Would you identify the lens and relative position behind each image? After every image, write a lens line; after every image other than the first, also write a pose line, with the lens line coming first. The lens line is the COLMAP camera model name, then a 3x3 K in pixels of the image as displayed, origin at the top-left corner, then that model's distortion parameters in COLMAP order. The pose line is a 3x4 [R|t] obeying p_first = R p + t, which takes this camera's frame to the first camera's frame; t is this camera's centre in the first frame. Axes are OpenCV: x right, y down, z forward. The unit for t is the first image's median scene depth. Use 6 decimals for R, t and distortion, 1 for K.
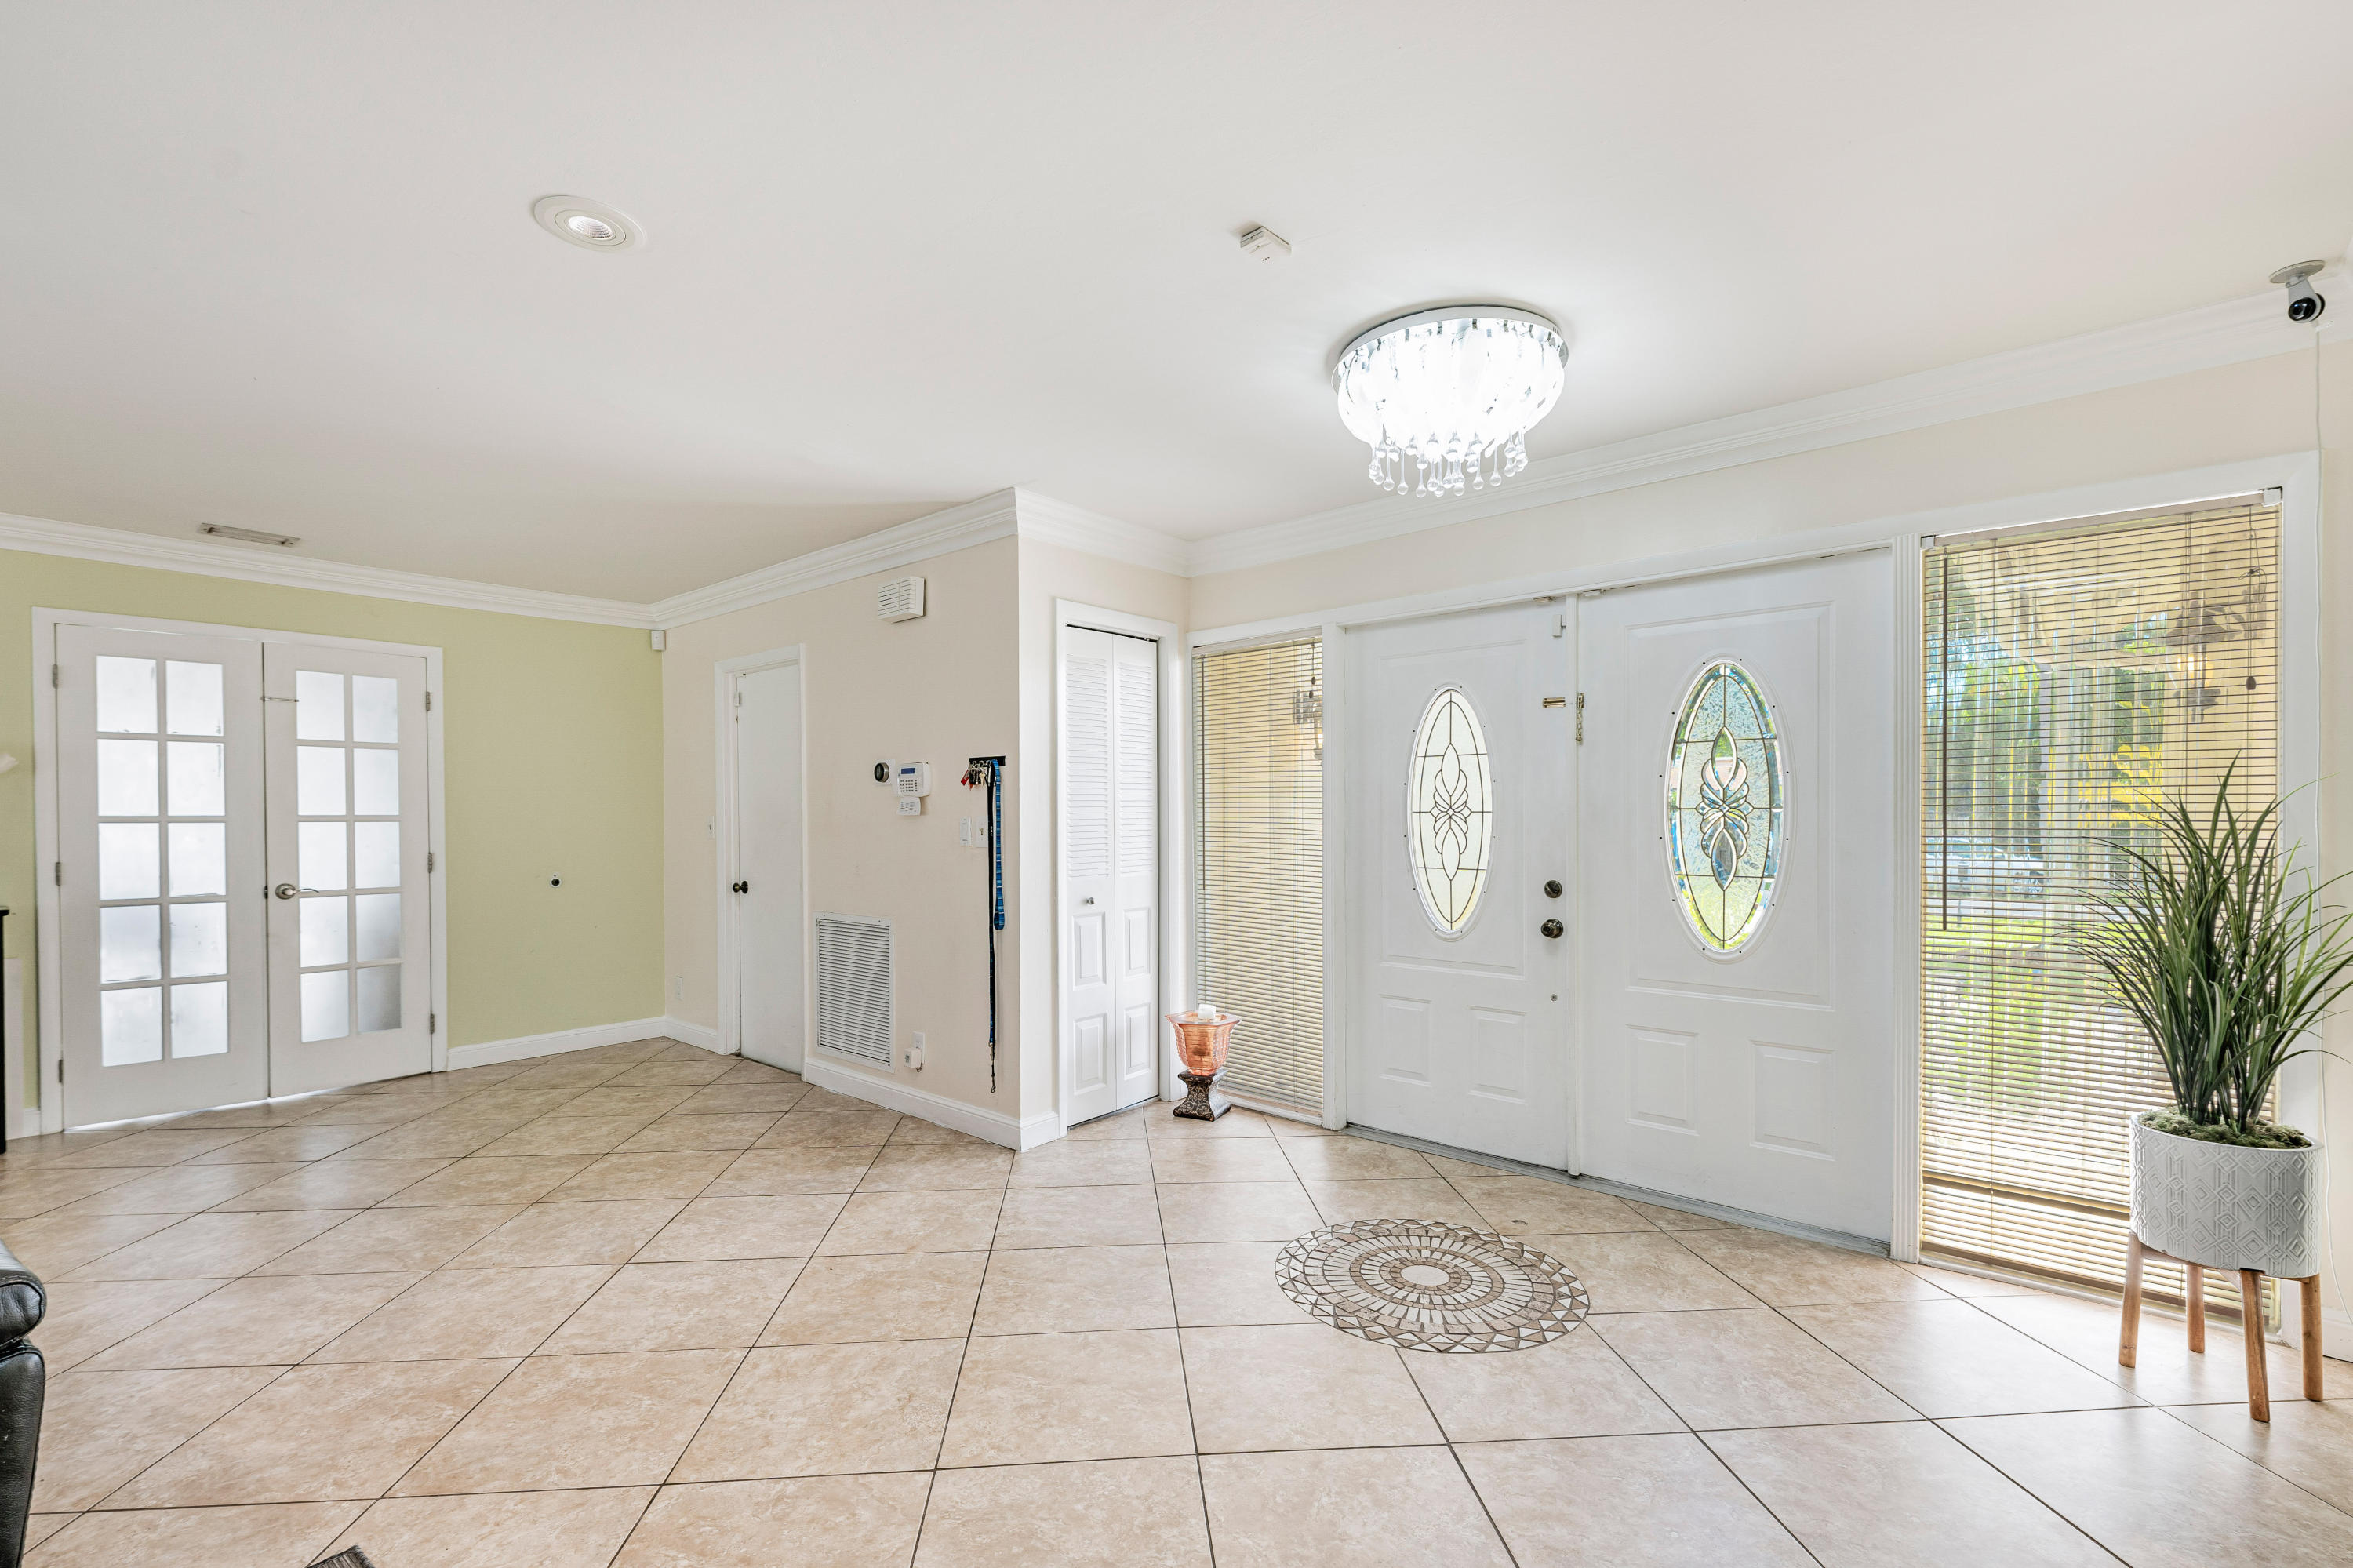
lens RADIAL K [[1043.1, 0, 1166.8], [0, 1043.1, 816.5], [0, 0, 1]] dist [0.024491, -0.010946]
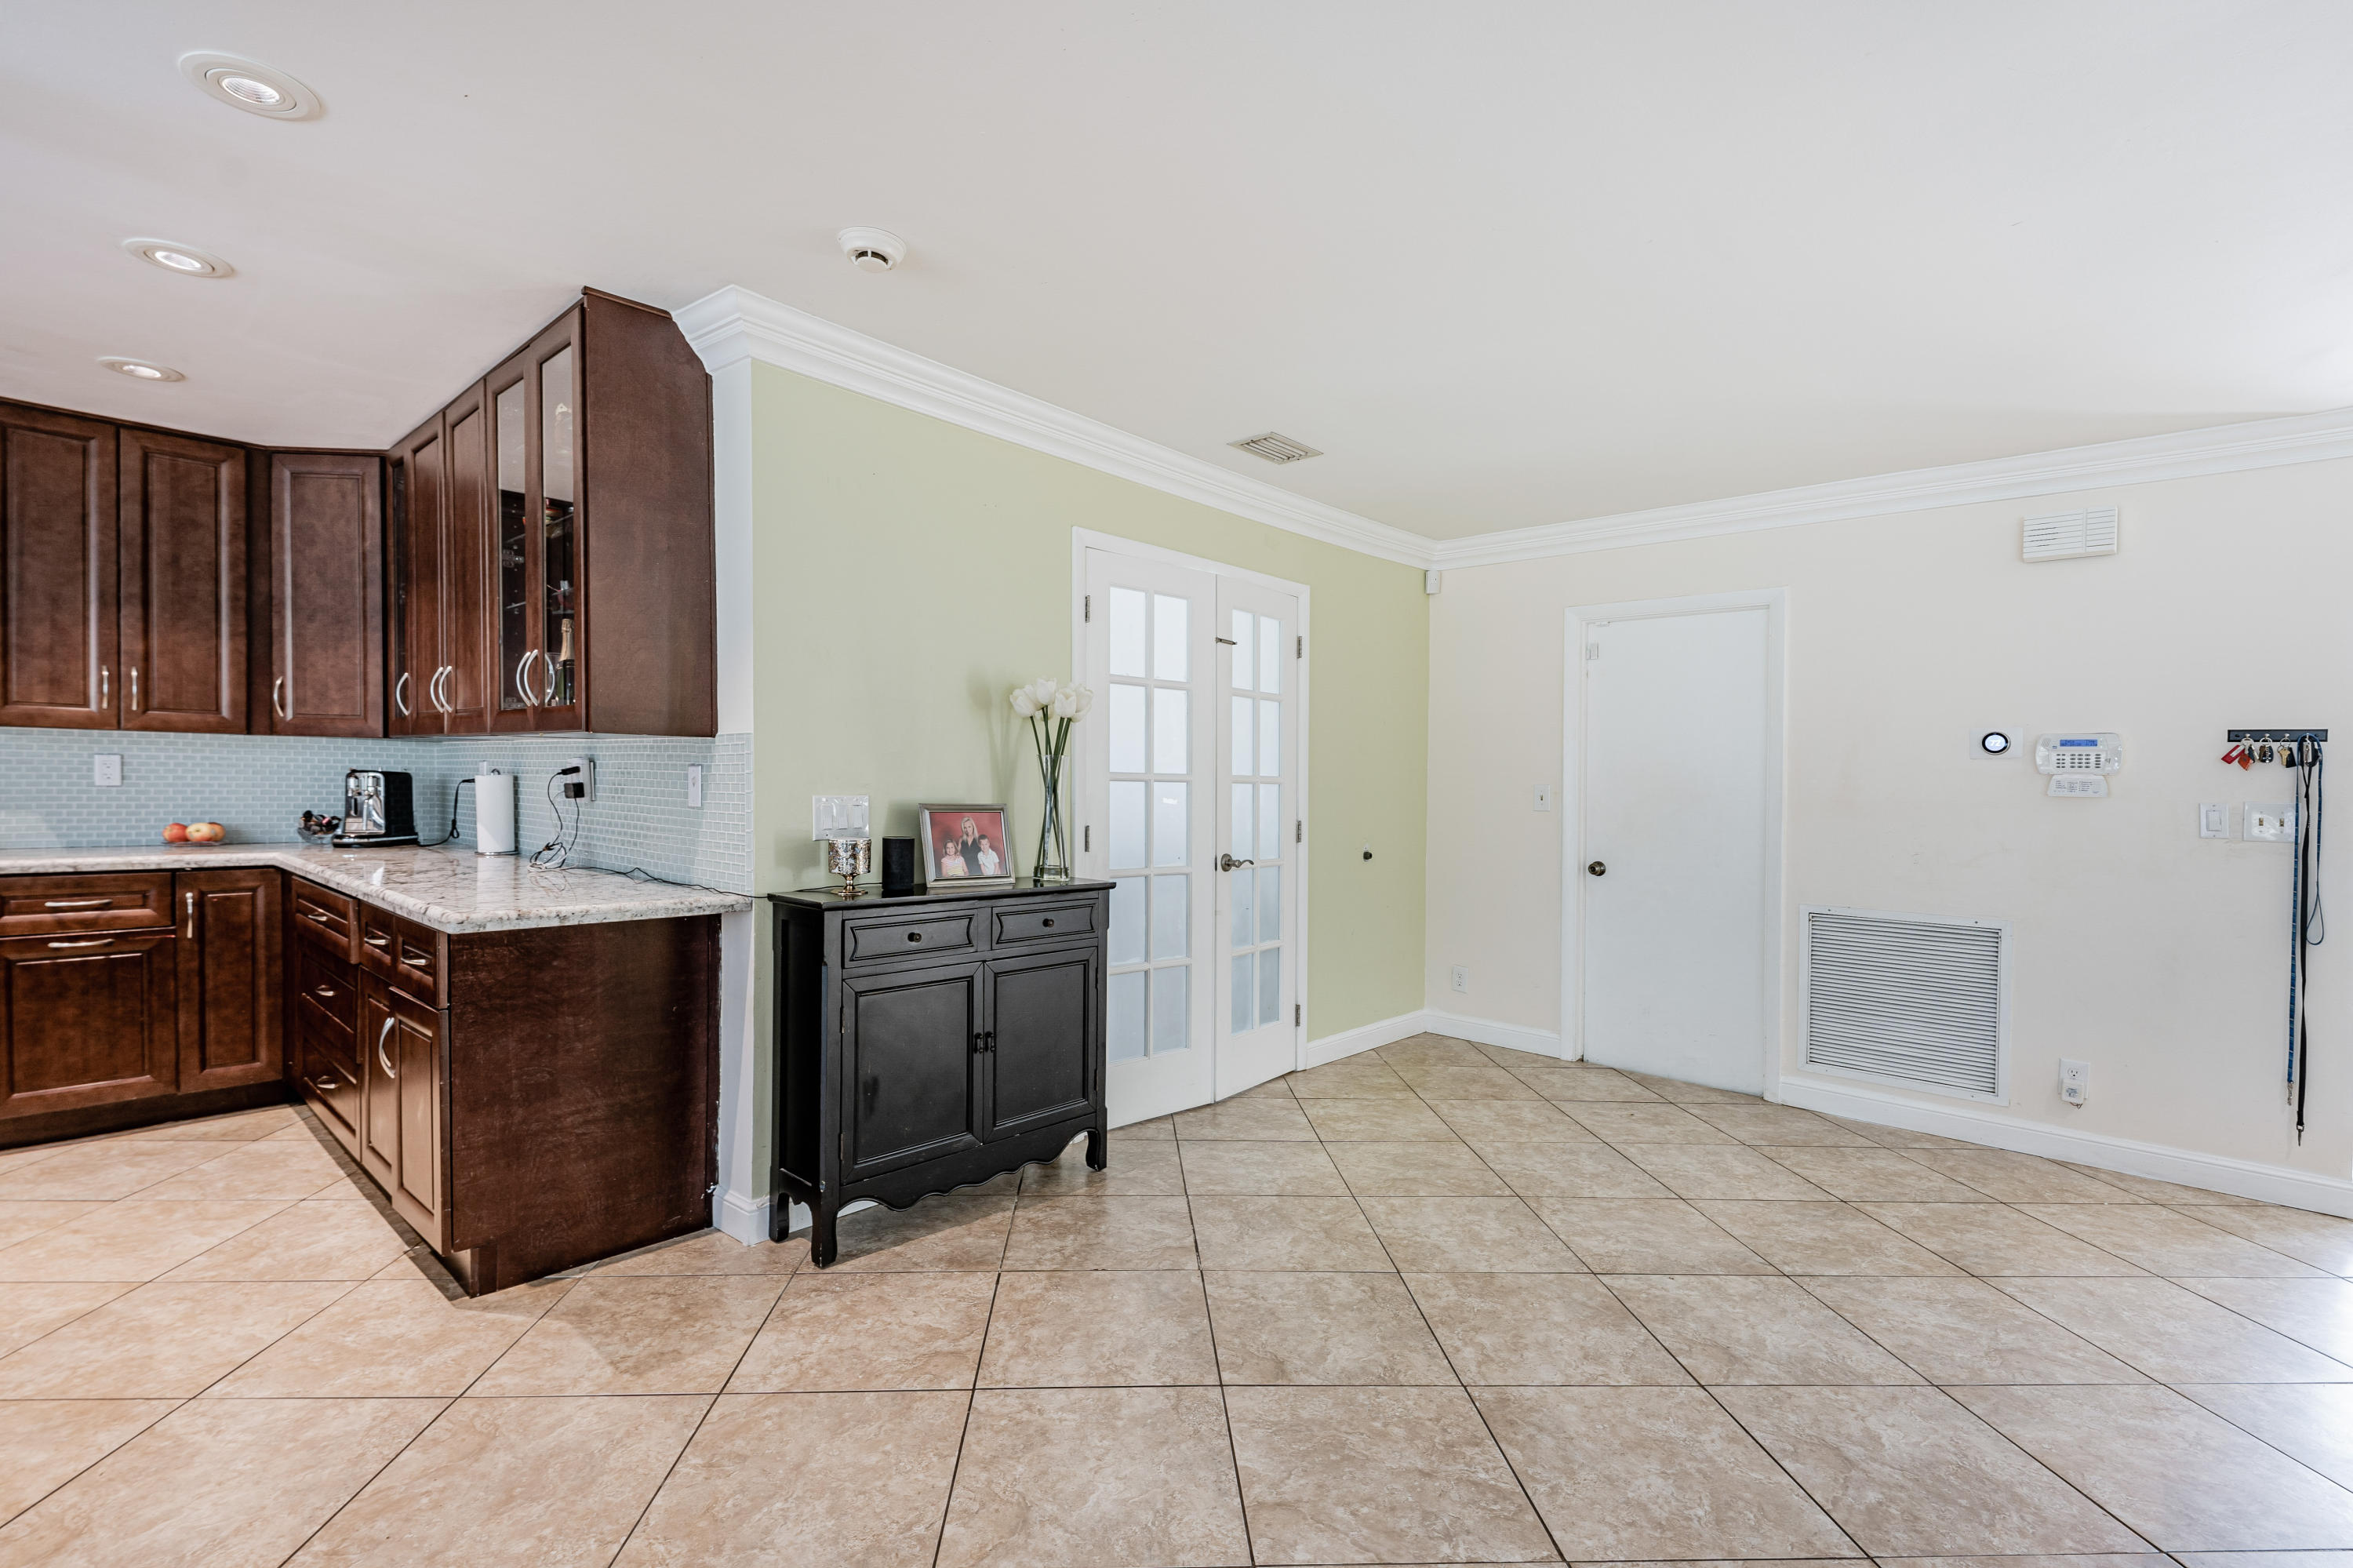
lens RADIAL K [[1065.9, 0, 1177.1], [0, 1065.9, 806.6], [0, 0, 1]] dist [0.014228, -0.002095]
pose [[0.999307, 0.027940, -0.024578, -0.949492], [-0.027332, 0.999320, 0.024737, 0.004210], [0.025252, -0.024048, 0.999392, 0.138132]]
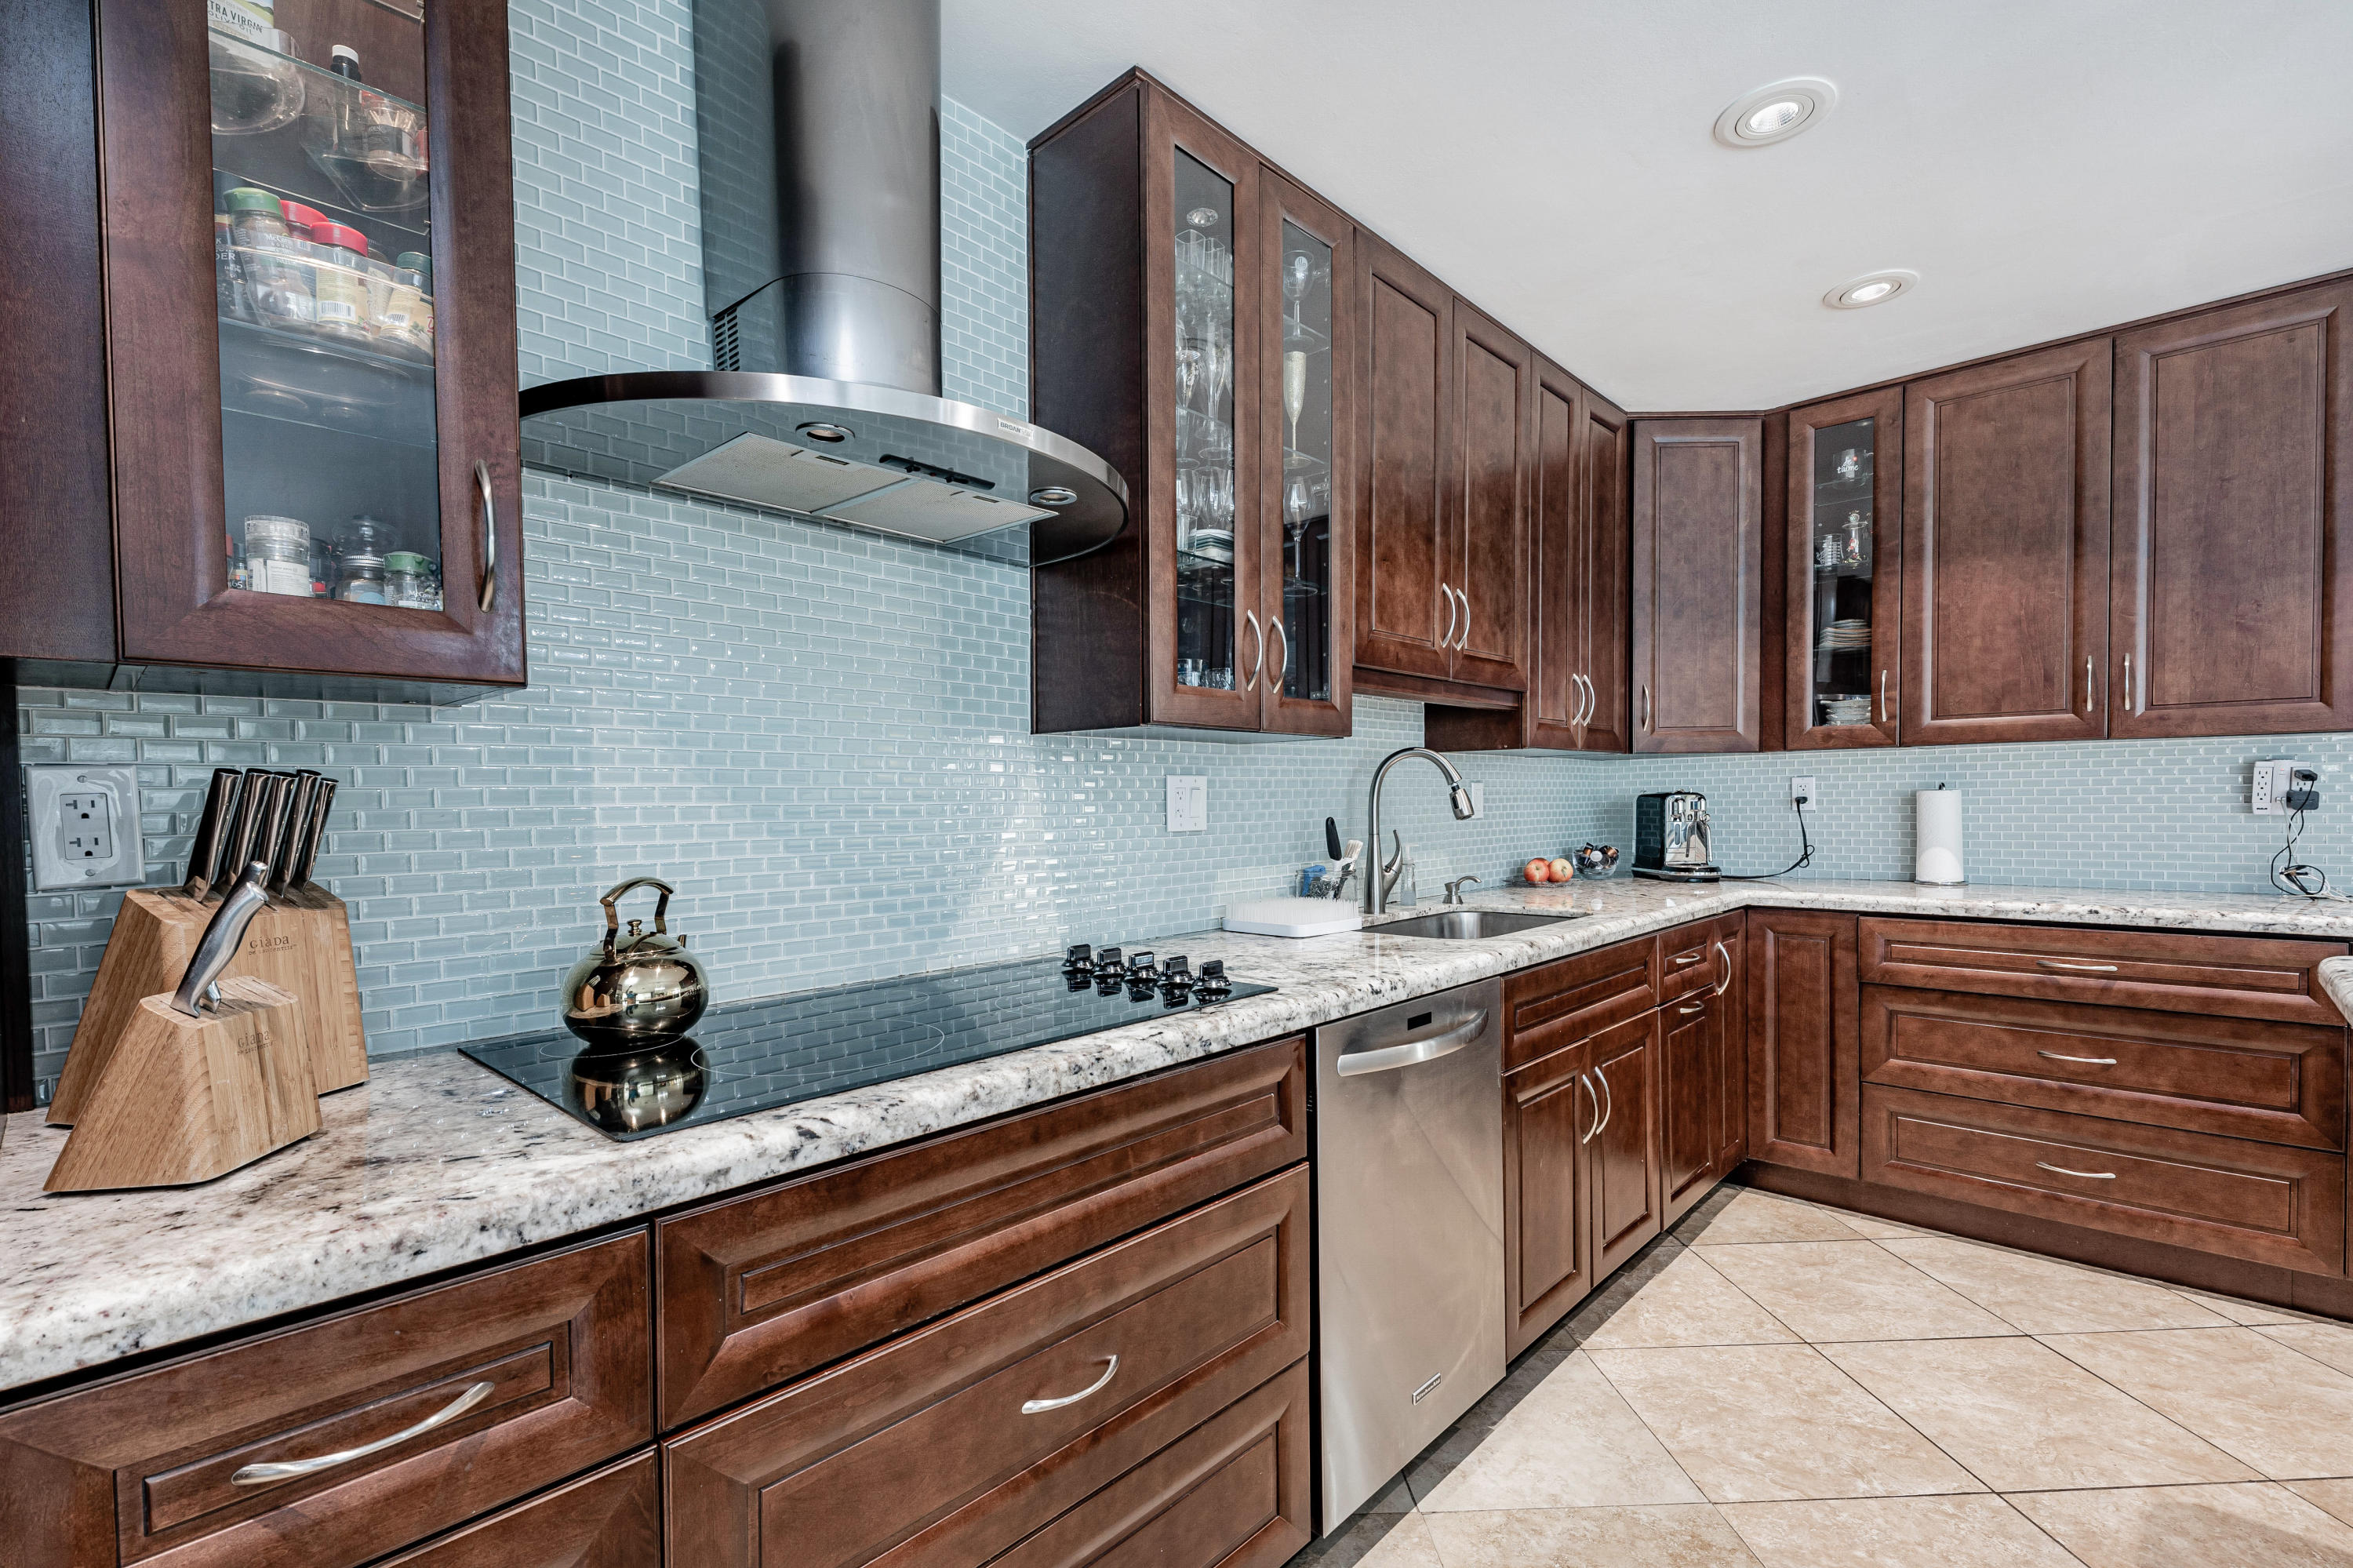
lens RADIAL K [[1043.1, 0, 1169.2], [0, 1043.1, 826.9], [0, 0, 1]] dist [0.024491, -0.010946]
pose [[0.999357, -0.006795, -0.035200, -2.104996], [0.007525, 0.999758, 0.020673, 0.022517], [0.035051, -0.020924, 0.999166, 0.270492]]
